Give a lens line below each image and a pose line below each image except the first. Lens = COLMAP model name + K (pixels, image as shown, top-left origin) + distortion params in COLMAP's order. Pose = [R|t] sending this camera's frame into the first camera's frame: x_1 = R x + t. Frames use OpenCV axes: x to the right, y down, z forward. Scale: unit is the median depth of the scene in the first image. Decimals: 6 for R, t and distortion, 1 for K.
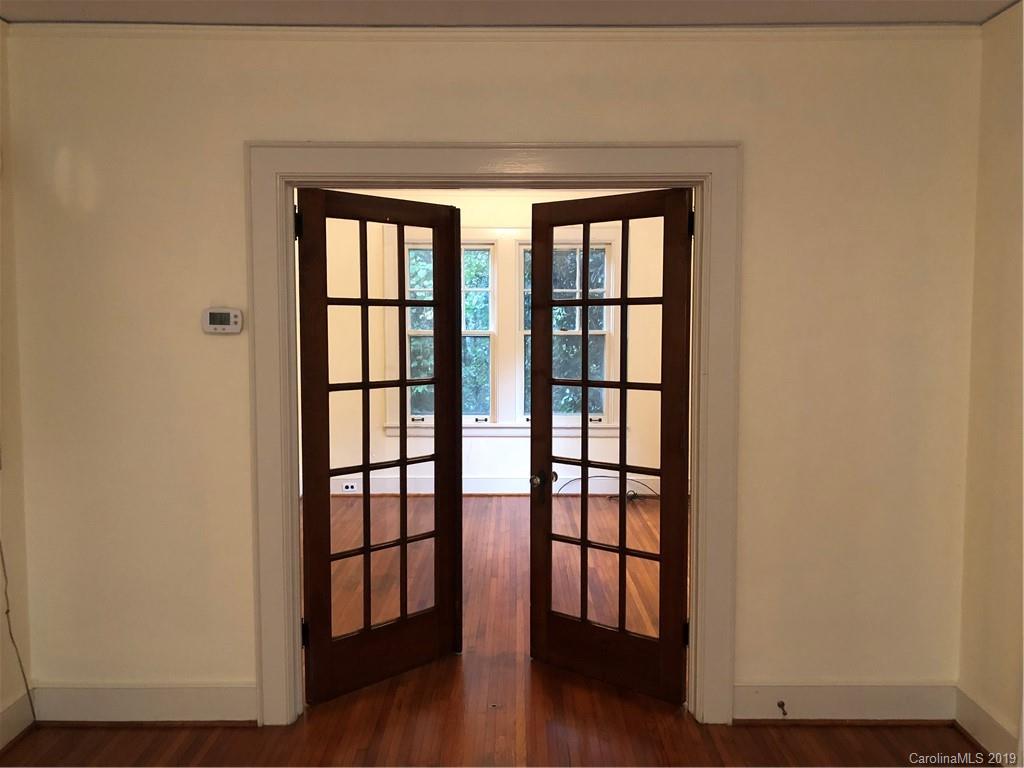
lens RADIAL K [[864.0, 0, 512.0], [0, 864.0, 384.0], [0, 0, 1]] dist [0.059849, -0.074174]
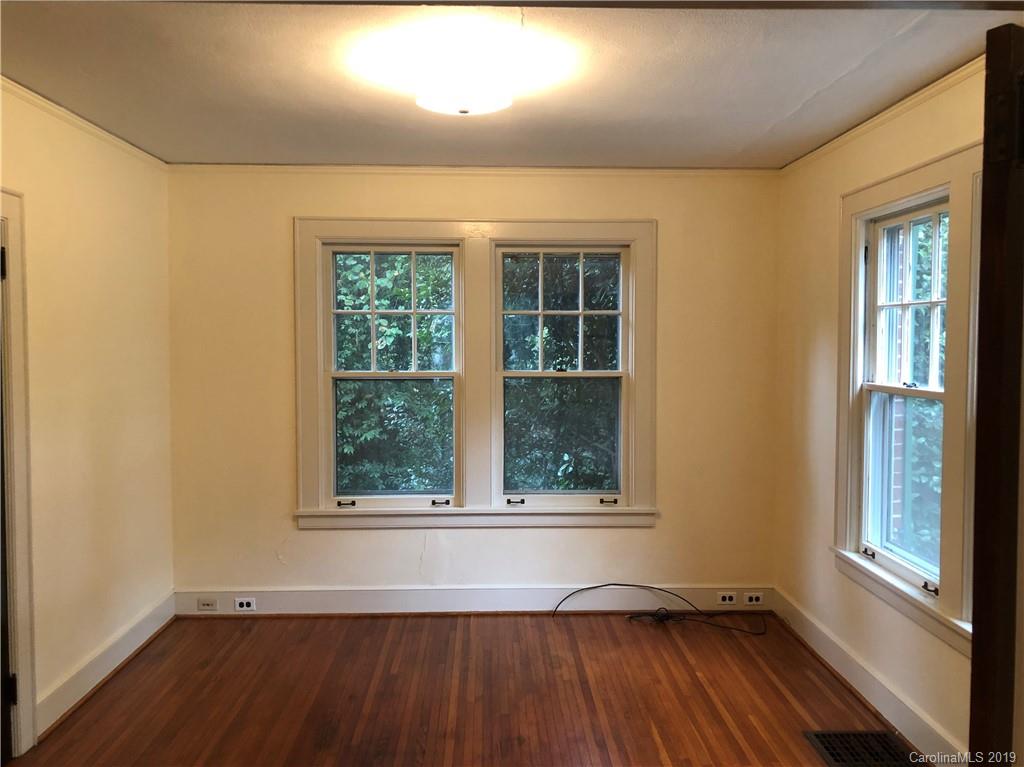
lens RADIAL K [[864.0, 0, 512.0], [0, 864.0, 383.5], [0, 0, 1]] dist [0.059849, -0.074174]
pose [[0.999495, -0.001976, 0.031714, -0.000825], [0.002778, 0.999678, -0.025242, -0.035326], [-0.031653, 0.025317, 0.999178, 0.319537]]
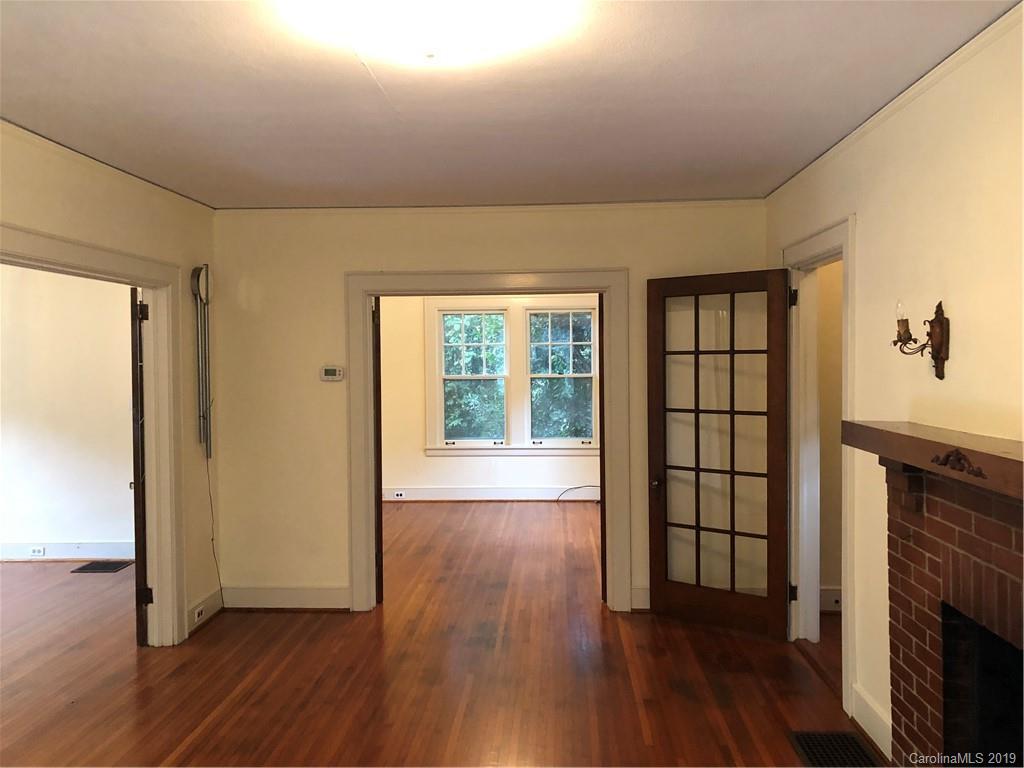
lens RADIAL K [[864.0, 0, 512.0], [0, 864.0, 384.0], [0, 0, 1]] dist [0.059849, -0.074174]
pose [[0.998790, -0.009922, -0.048162, 0.049719], [0.007619, 0.998829, -0.047768, 0.015082], [0.048579, 0.047344, 0.997697, -0.314240]]
